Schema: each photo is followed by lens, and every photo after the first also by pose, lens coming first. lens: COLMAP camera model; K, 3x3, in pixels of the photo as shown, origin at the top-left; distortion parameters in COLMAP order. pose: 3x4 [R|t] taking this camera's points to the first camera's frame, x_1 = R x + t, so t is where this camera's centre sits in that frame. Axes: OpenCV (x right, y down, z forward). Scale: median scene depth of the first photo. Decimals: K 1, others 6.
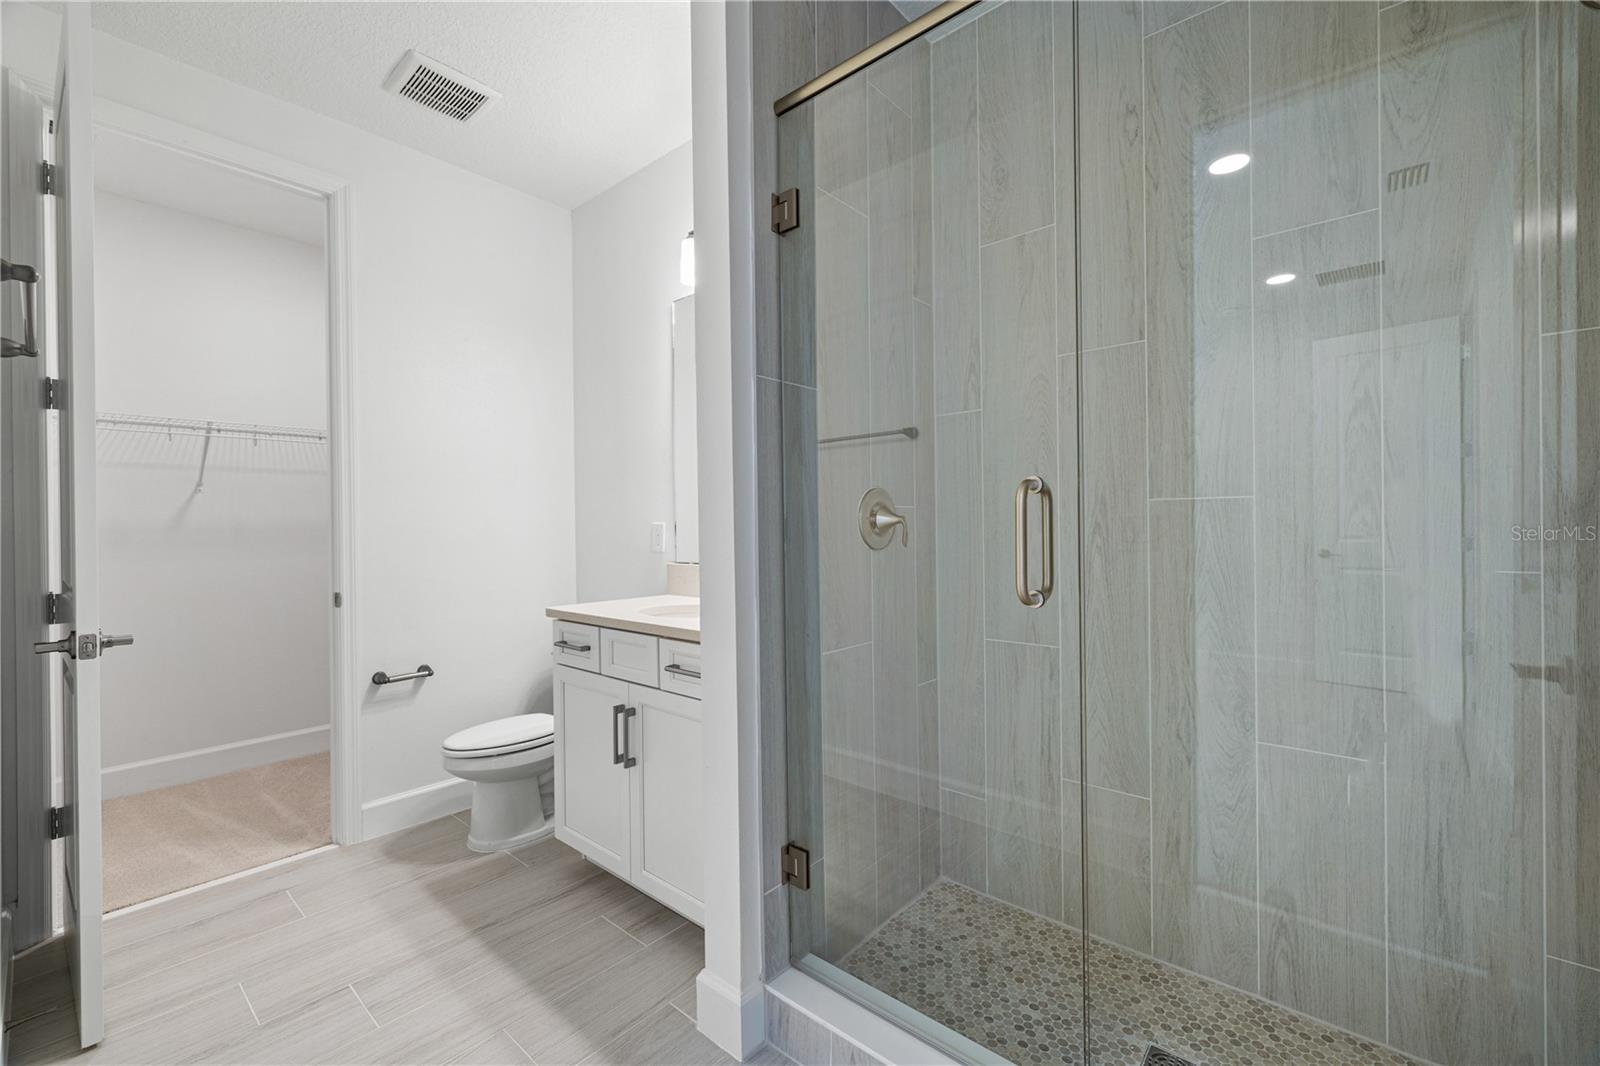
lens RADIAL K [[668.3, 0, 802.9], [0, 668.3, 529.6], [0, 0, 1]] dist [0.014488, 0.000597]
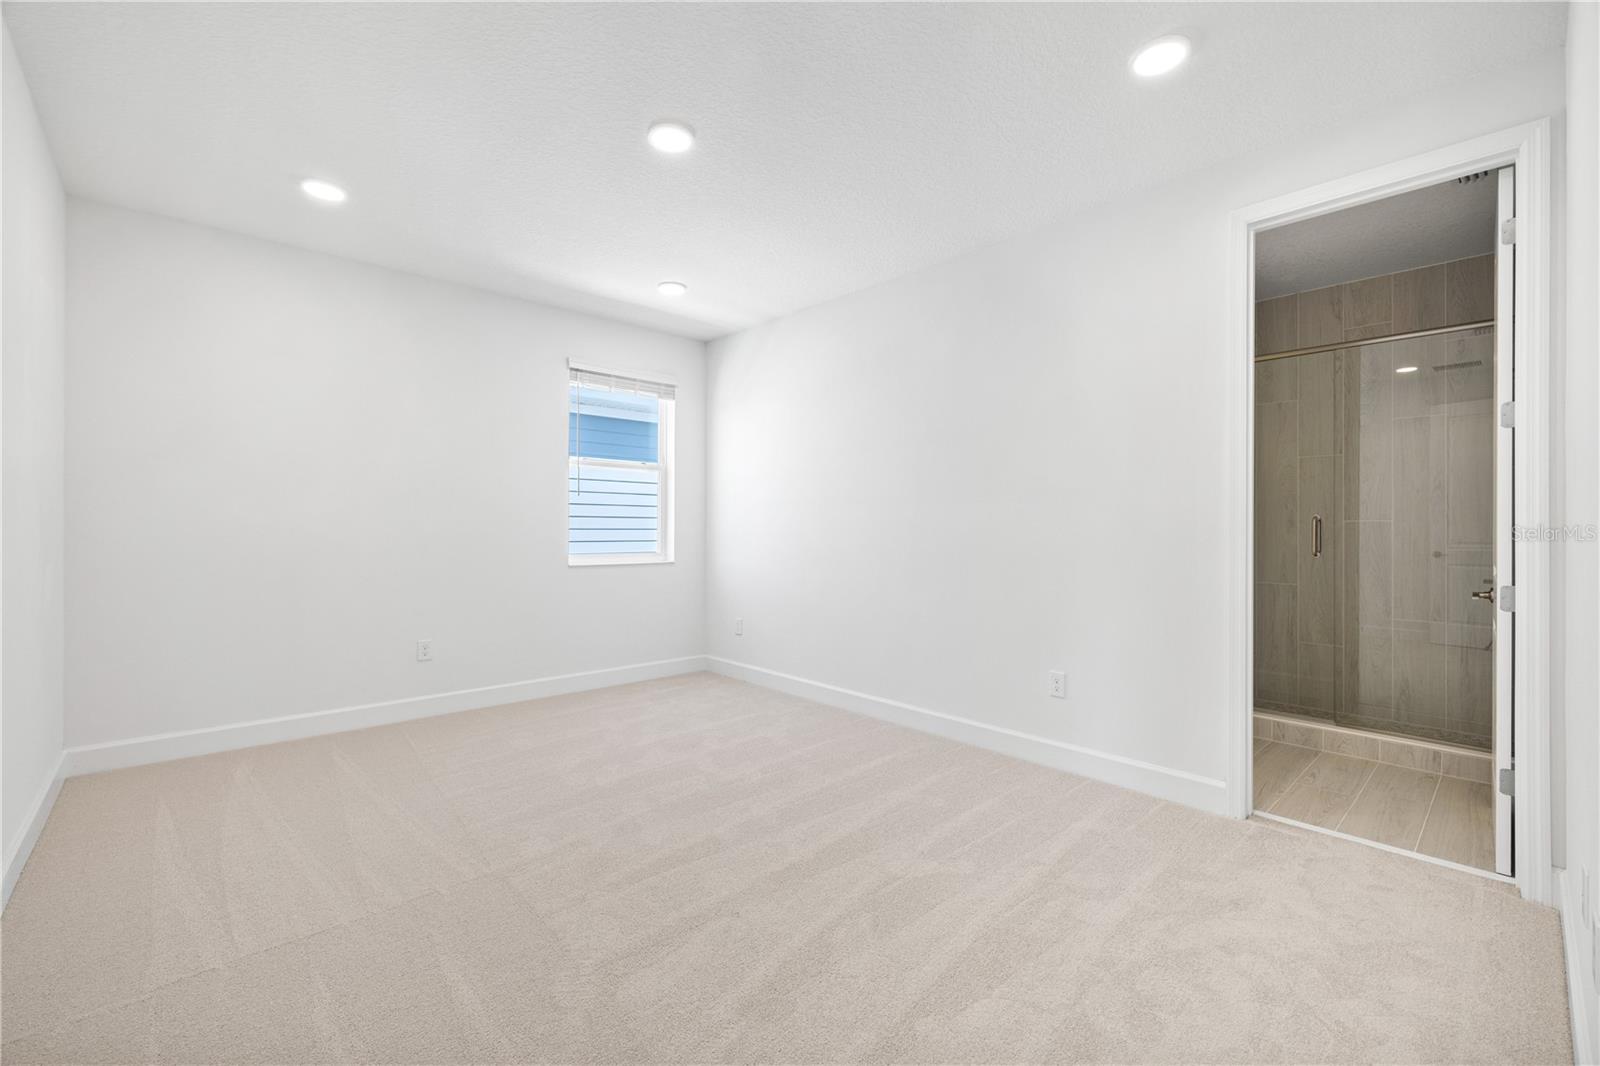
lens RADIAL K [[668.3, 0, 807.9], [0, 668.3, 528.5], [0, 0, 1]] dist [0.014488, 0.000597]
pose [[0.994121, 0.016549, -0.107003, -0.467446], [-0.017386, 0.999825, -0.006896, 0.012798], [0.106870, 0.008716, 0.994235, -0.661488]]
